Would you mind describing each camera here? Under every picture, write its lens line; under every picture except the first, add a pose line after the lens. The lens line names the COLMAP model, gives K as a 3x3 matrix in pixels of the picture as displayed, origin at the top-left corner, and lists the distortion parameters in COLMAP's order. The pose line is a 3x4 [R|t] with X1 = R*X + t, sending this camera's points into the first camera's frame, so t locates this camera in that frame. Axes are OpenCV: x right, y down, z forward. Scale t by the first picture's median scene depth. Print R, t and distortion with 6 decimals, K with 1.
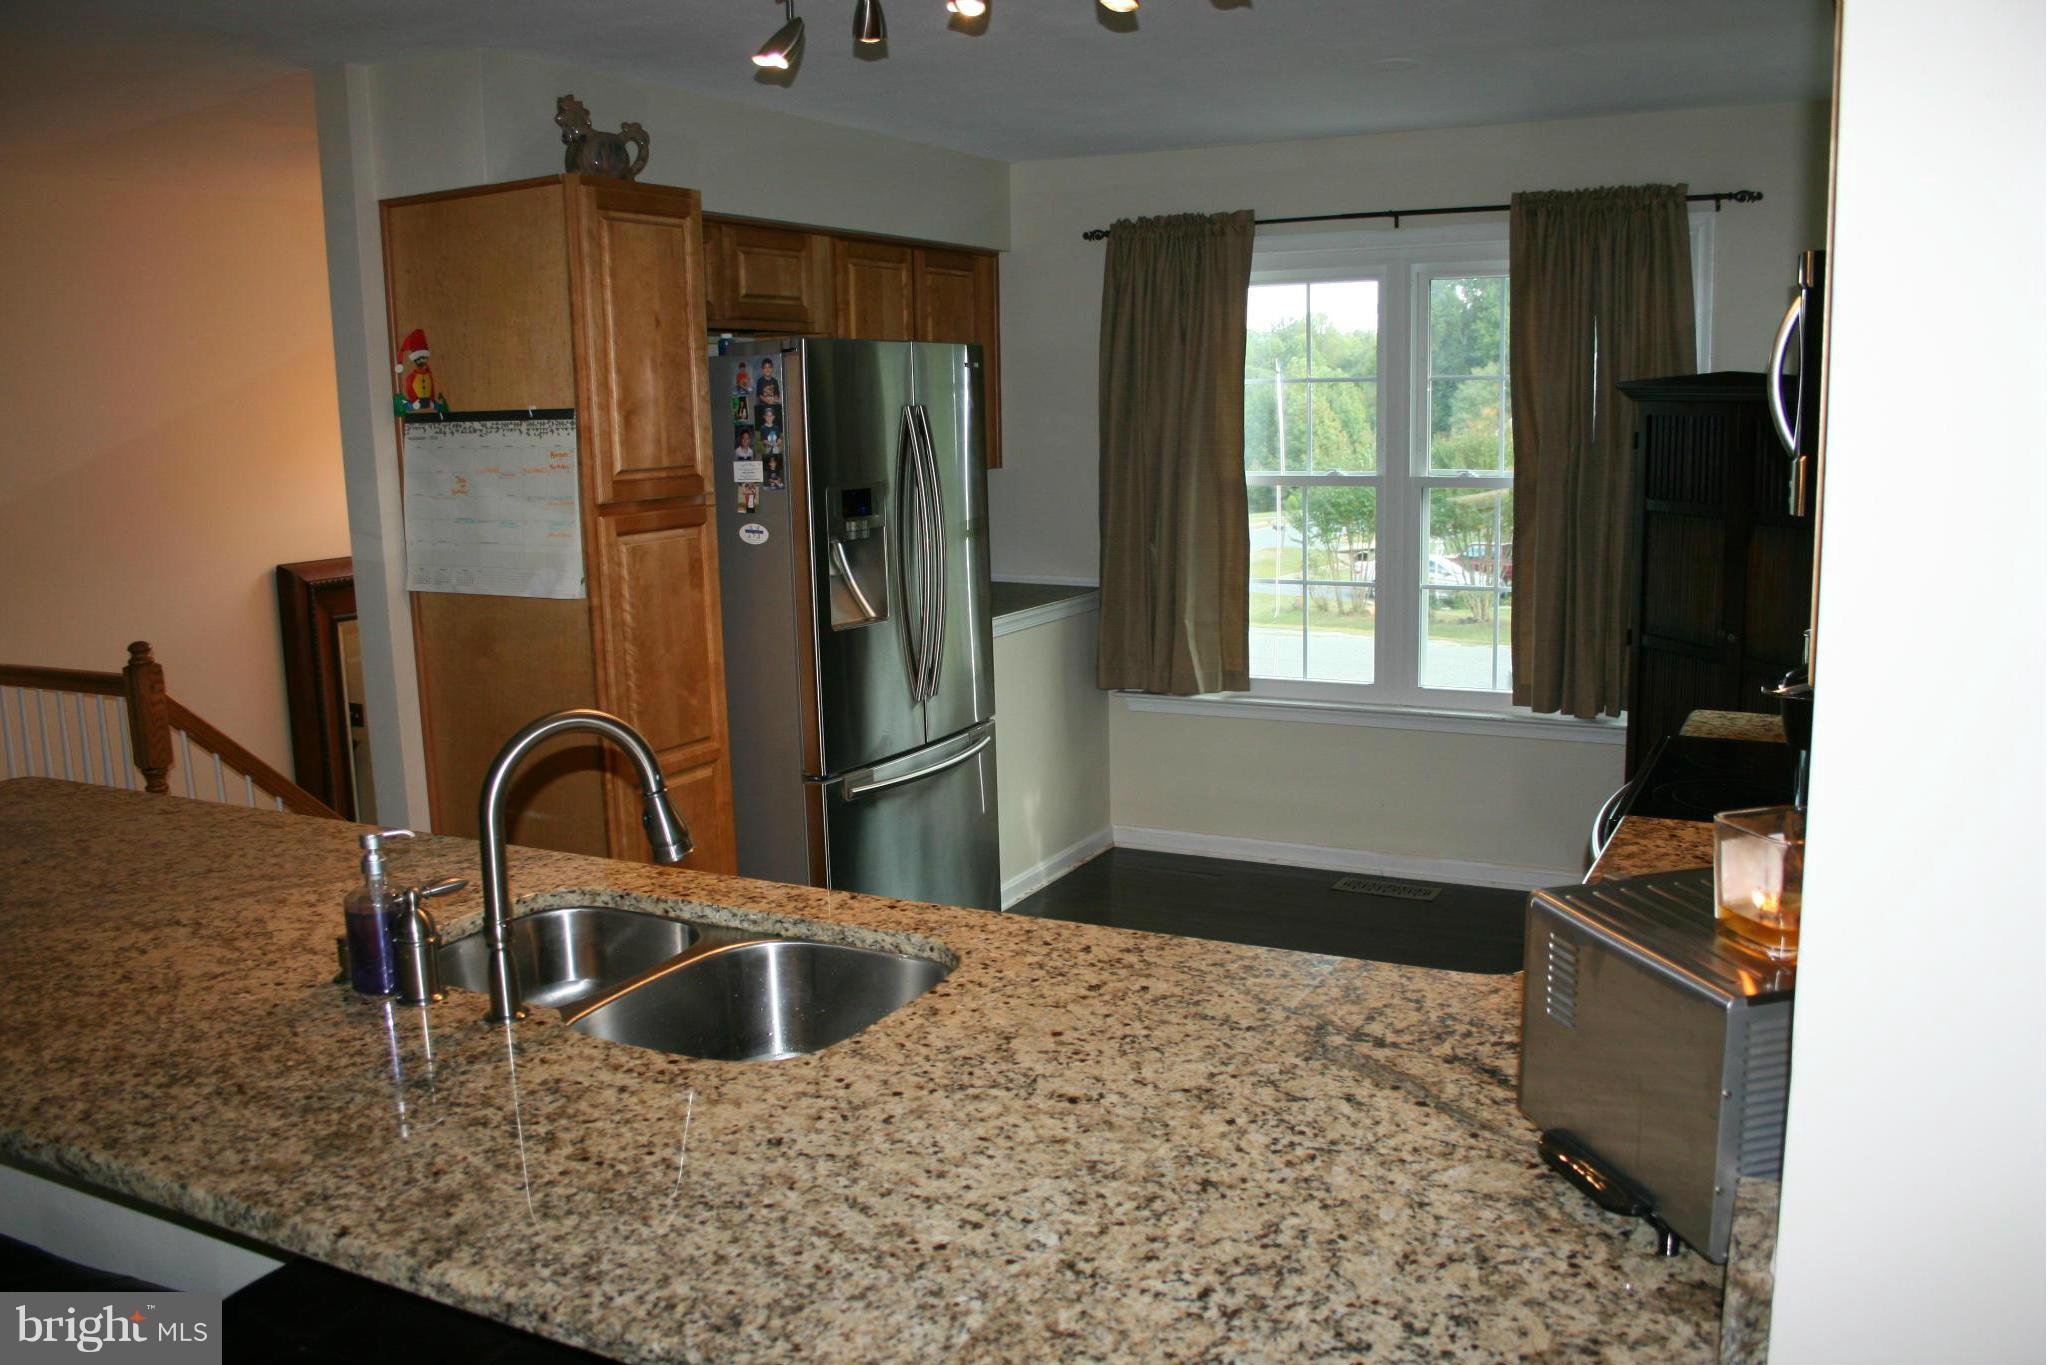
lens RADIAL K [[1697.3, 0, 1045.9], [0, 1697.3, 711.4], [0, 0, 1]] dist [-0.162521, 0.145373]
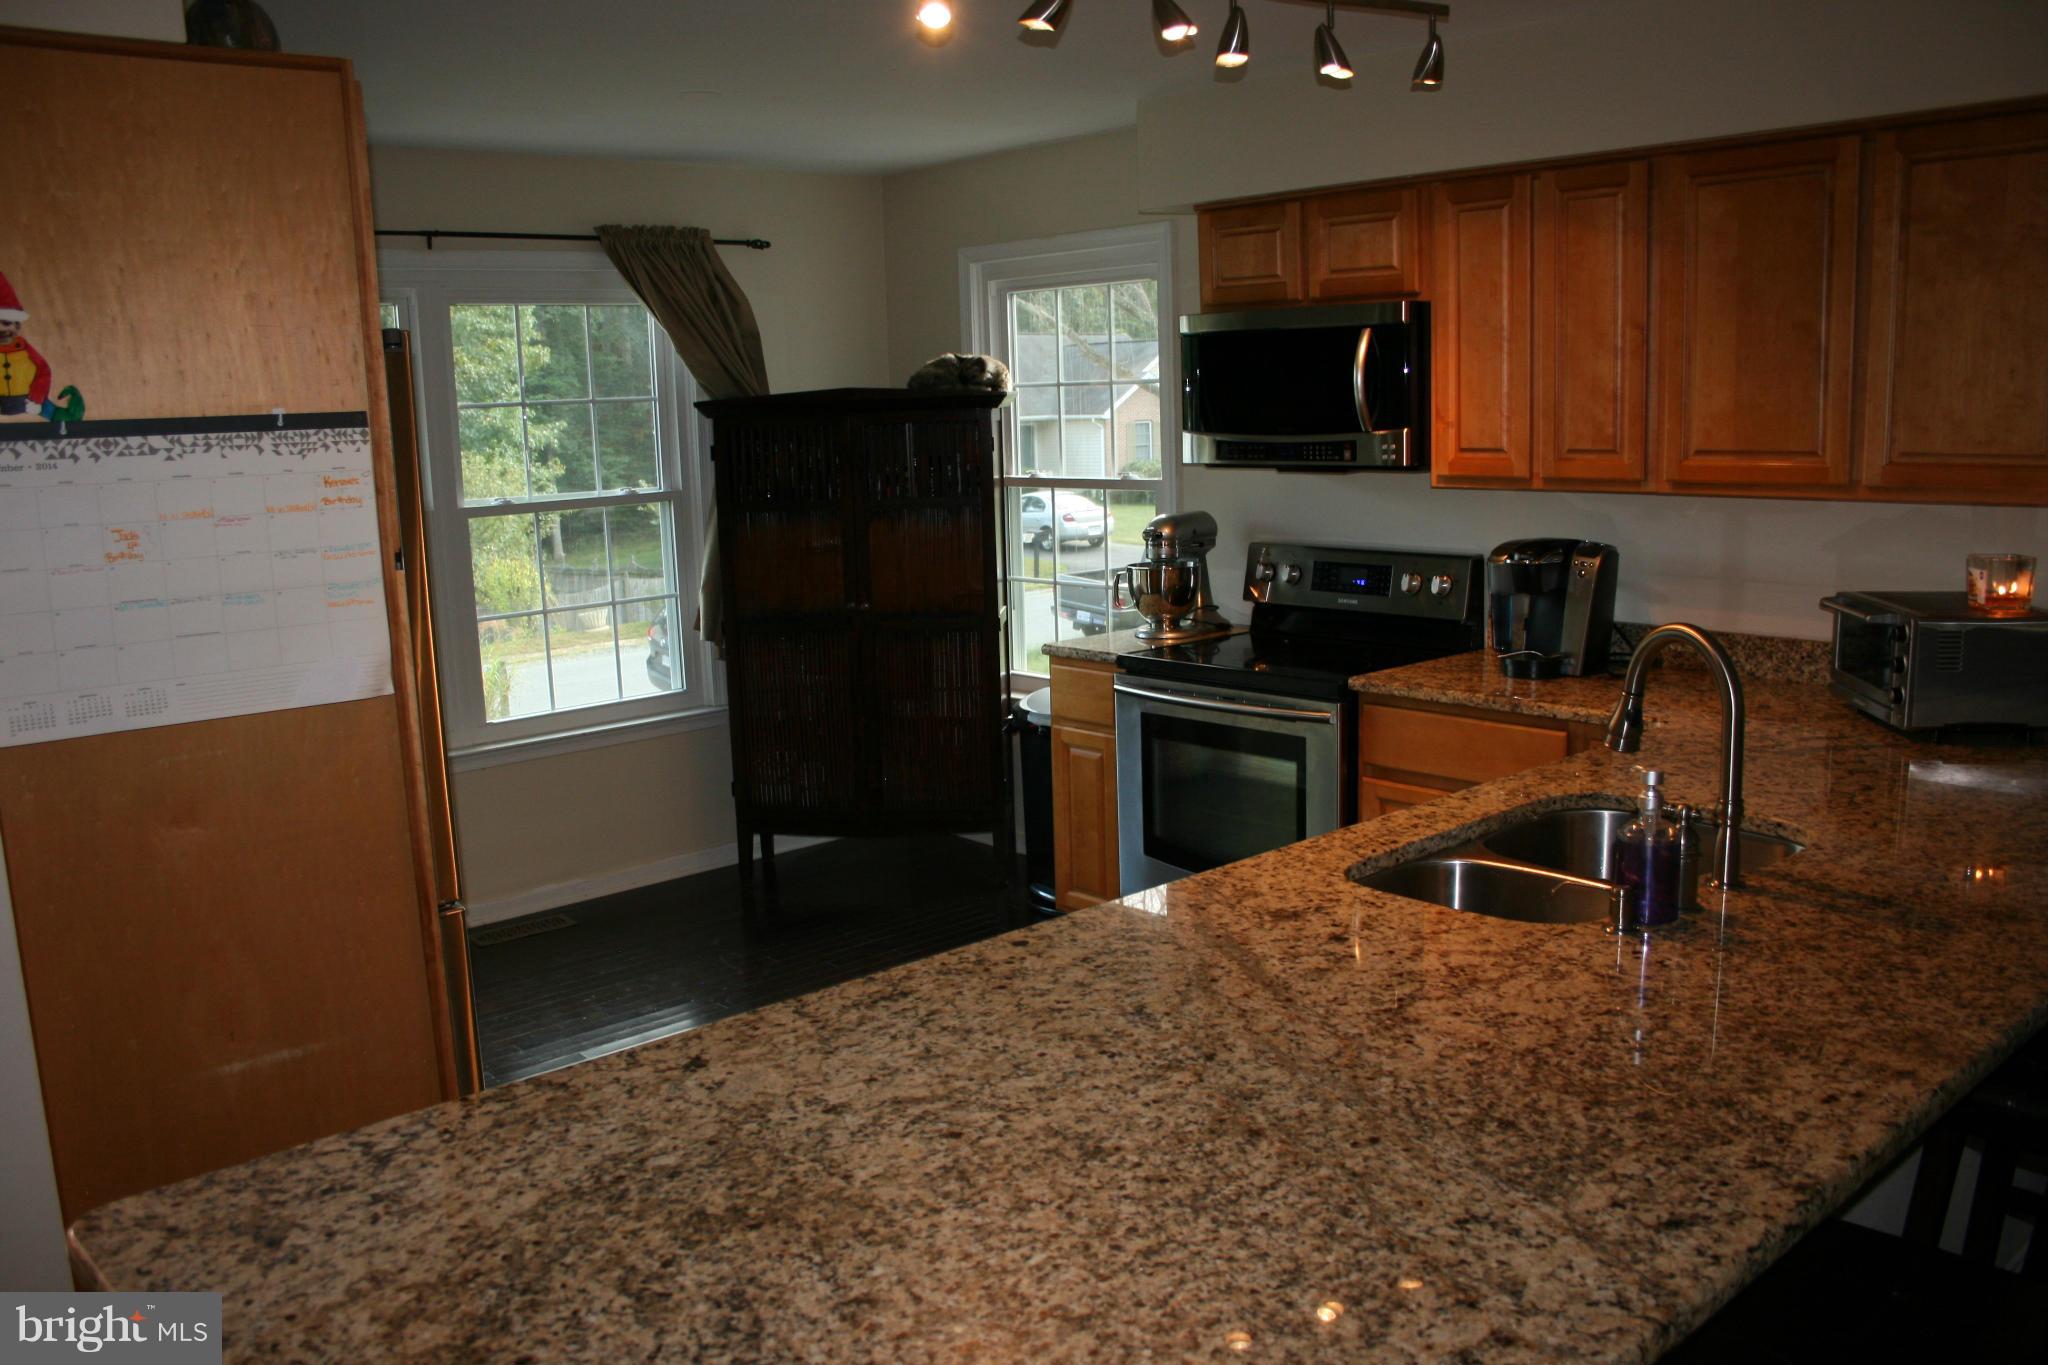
lens RADIAL K [[1676.0, 0, 1024.0], [0, 1676.0, 682.5], [0, 0, 1]] dist [-0.132175, 0.094172]
pose [[0.352221, -0.142766, 0.924964, -1.259096], [0.191847, 0.978325, 0.077947, -0.115967], [-0.916043, 0.149997, 0.371976, 0.811466]]
